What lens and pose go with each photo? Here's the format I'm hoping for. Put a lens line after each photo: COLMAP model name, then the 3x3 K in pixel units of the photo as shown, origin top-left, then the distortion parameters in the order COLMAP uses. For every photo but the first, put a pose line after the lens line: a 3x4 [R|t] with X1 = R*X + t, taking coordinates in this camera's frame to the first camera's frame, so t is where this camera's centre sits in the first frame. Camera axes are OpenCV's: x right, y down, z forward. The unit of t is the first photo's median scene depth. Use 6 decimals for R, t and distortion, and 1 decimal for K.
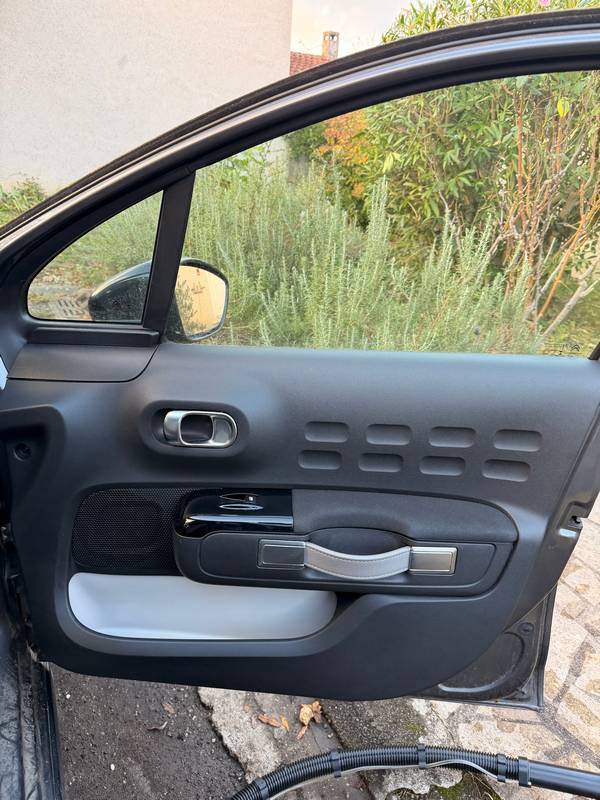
lens RADIAL K [[568.0, 0, 305.8], [0, 568.0, 397.0], [0, 0, 1]] dist [0.006422, -0.023021]
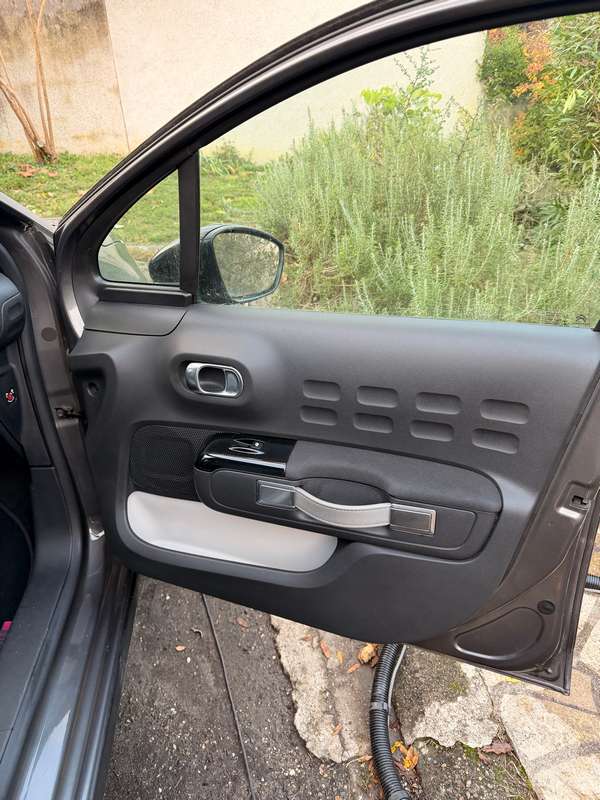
lens RADIAL K [[565.2, 0, 300.0], [0, 565.2, 400.0], [0, 0, 1]] dist [0.024256, -0.042411]
pose [[0.948870, 0.074243, -0.306813, 0.318374], [-0.049857, 0.994997, 0.086579, -0.010072], [0.311706, -0.066855, 0.947824, -0.034873]]
